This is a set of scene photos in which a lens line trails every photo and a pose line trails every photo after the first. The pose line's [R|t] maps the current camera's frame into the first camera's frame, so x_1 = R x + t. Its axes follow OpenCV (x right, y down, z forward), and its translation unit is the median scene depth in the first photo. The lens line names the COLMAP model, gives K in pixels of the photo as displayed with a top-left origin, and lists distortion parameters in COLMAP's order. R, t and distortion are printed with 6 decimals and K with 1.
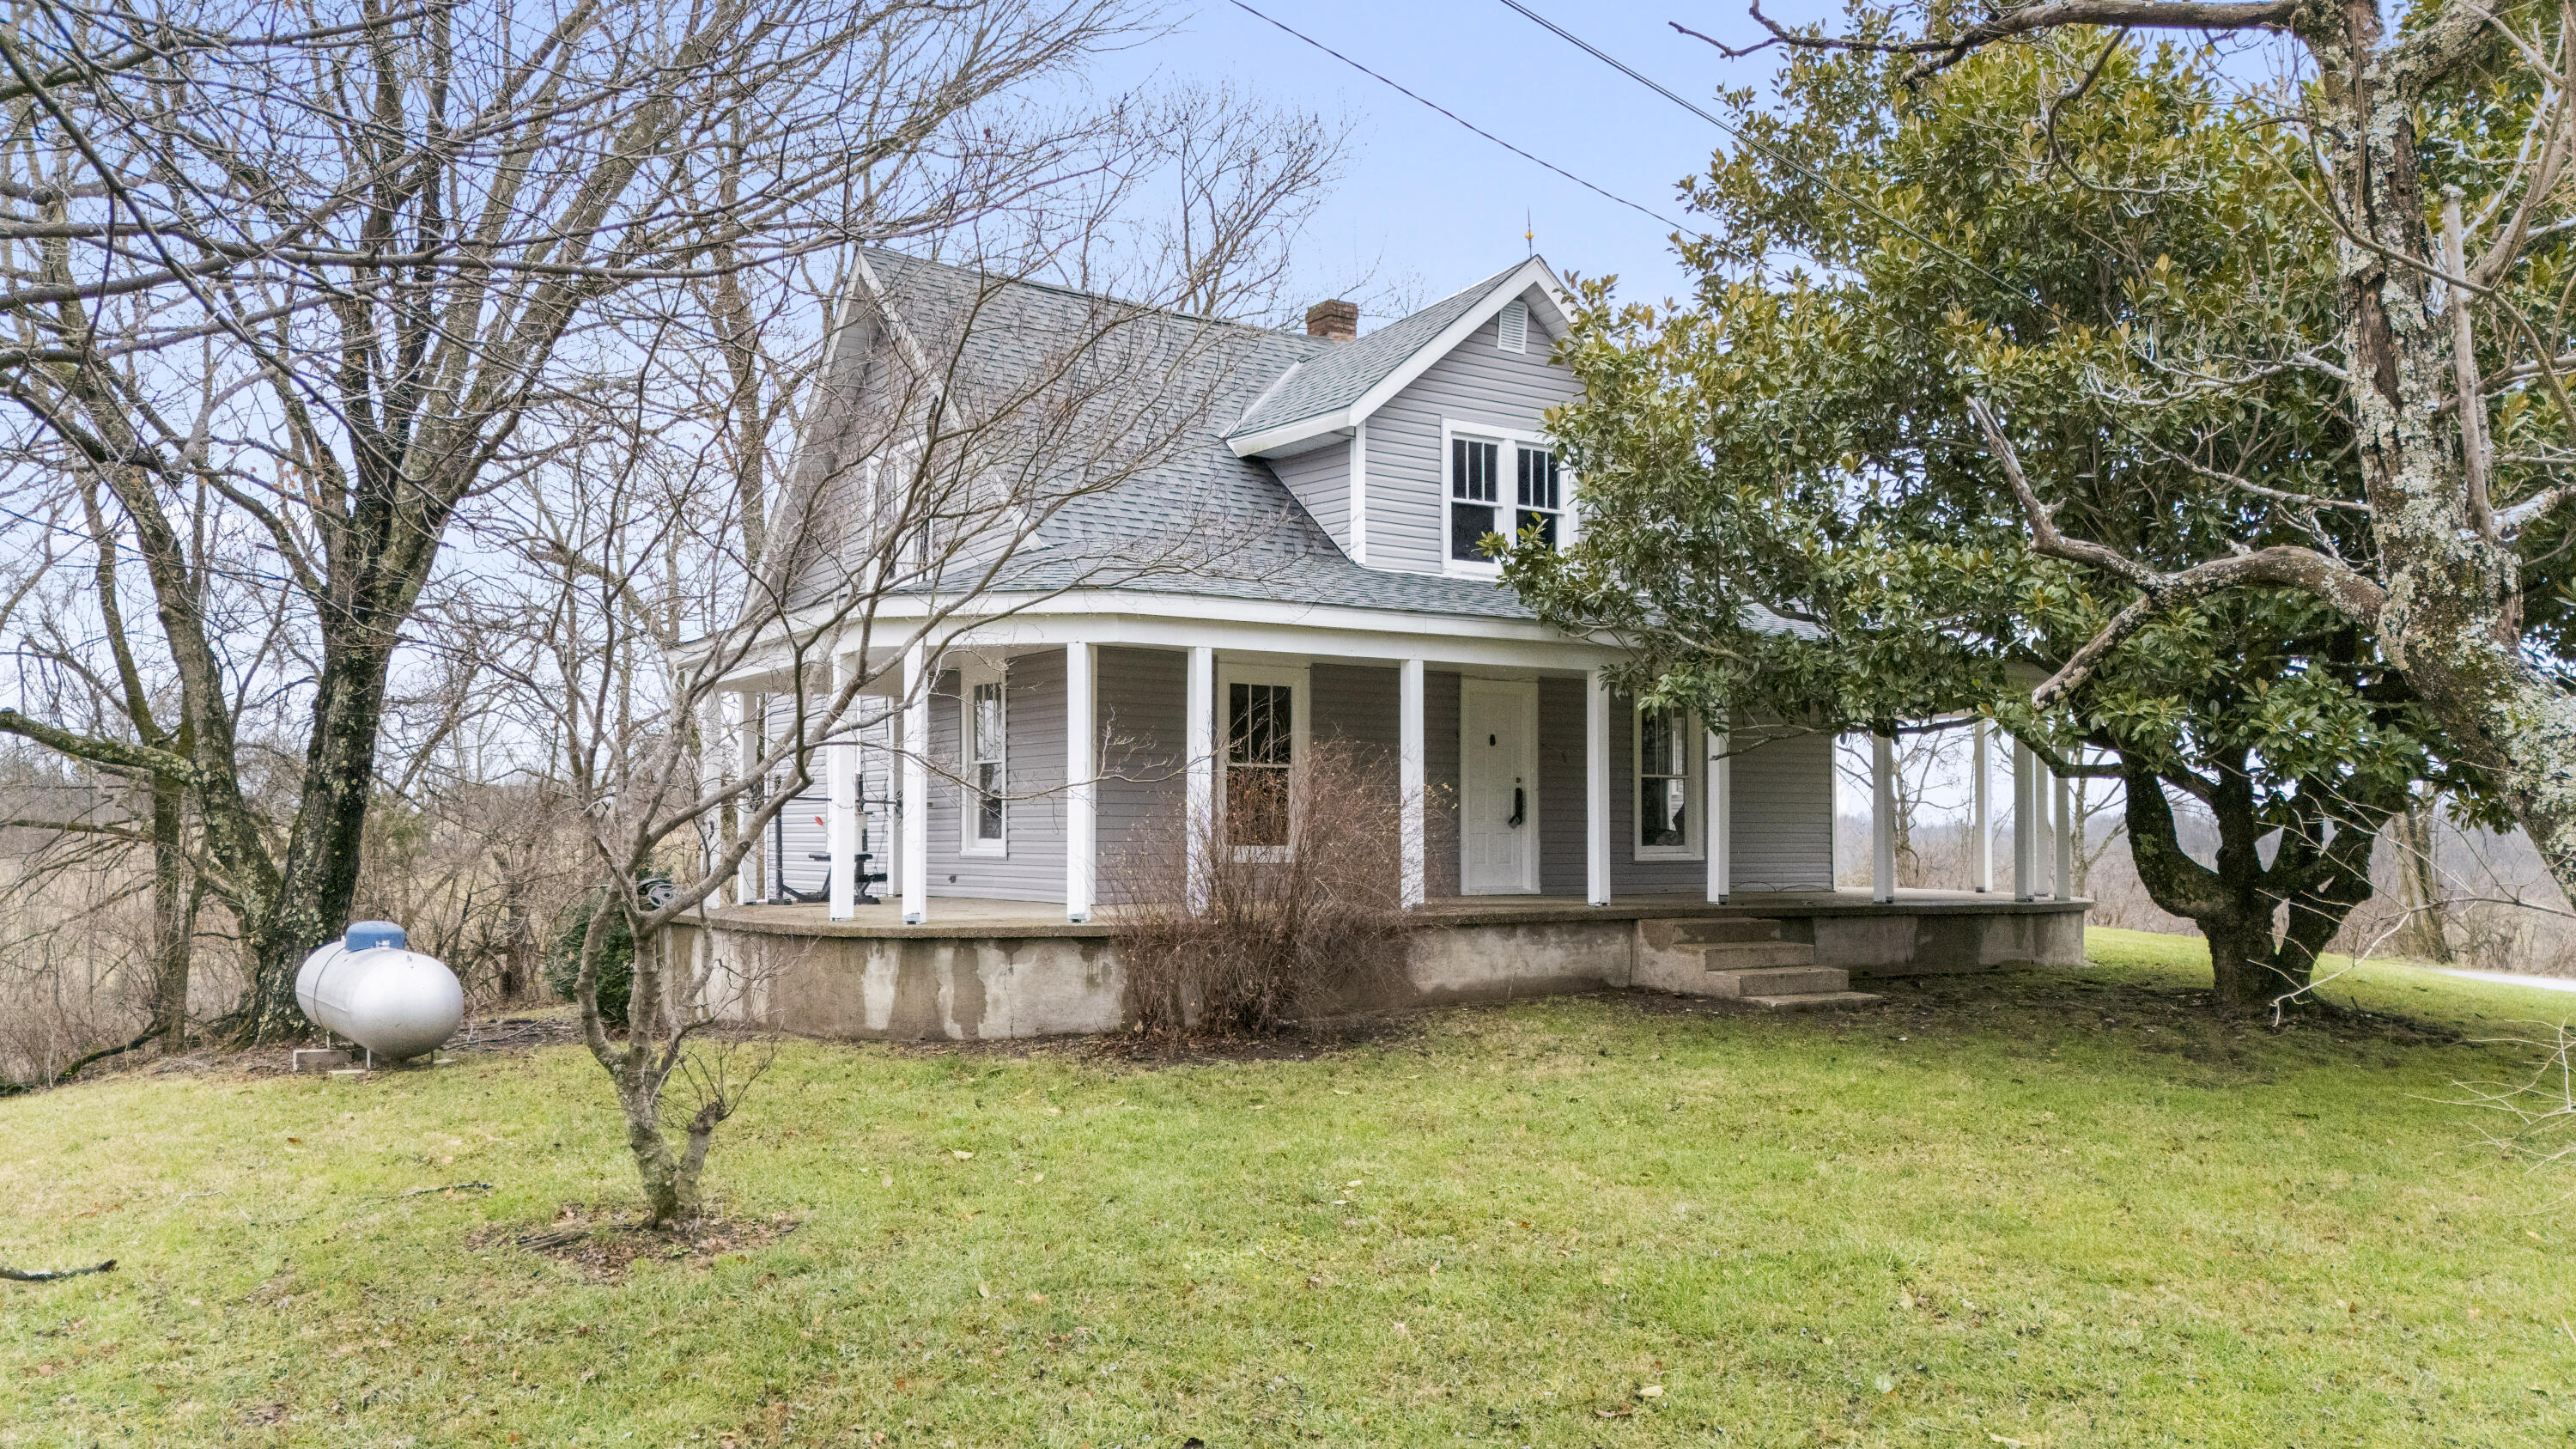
lens RADIAL K [[1796.3, 0, 1291.5], [0, 1796.3, 762.5], [0, 0, 1]] dist [0.085562, -0.104160]
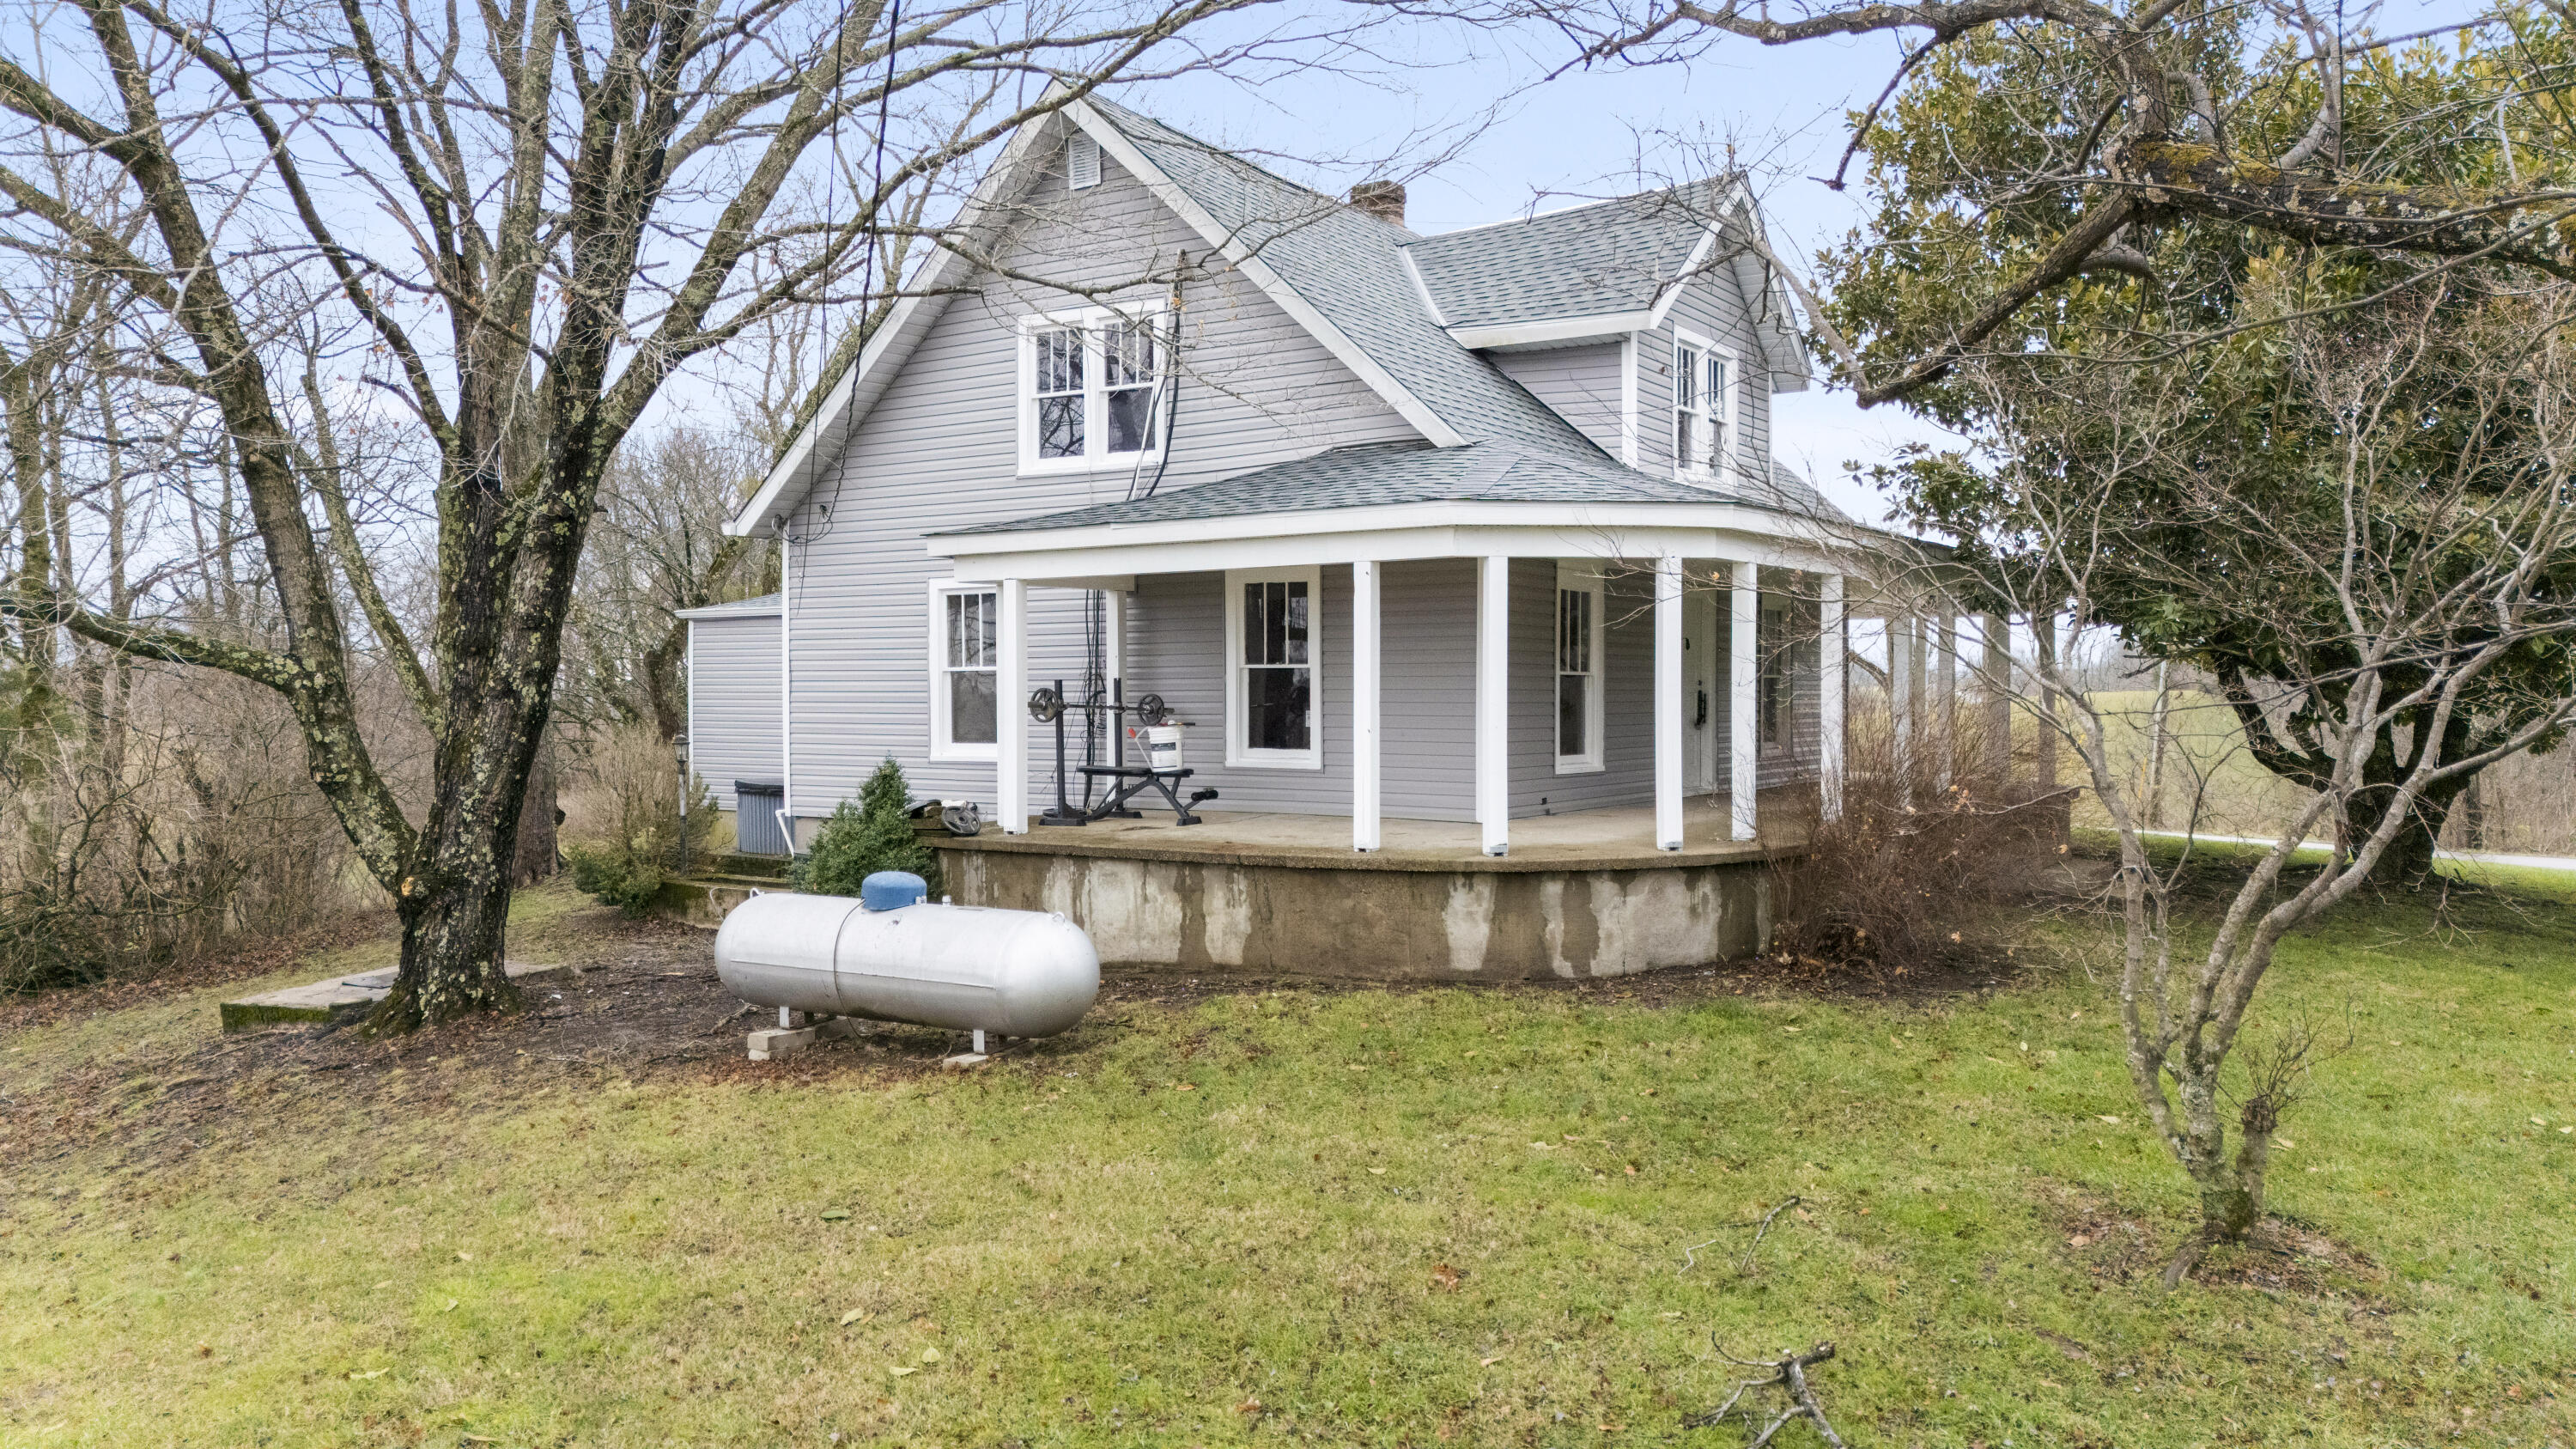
lens RADIAL K [[1784.8, 0, 1288.0], [0, 1784.8, 724.5], [0, 0, 1]] dist [0.107044, 0.000642]
pose [[0.937114, -0.004826, 0.348990, -0.630392], [-0.012956, 0.998734, 0.048600, -0.021126], [-0.348783, -0.050065, 0.935865, 0.179947]]
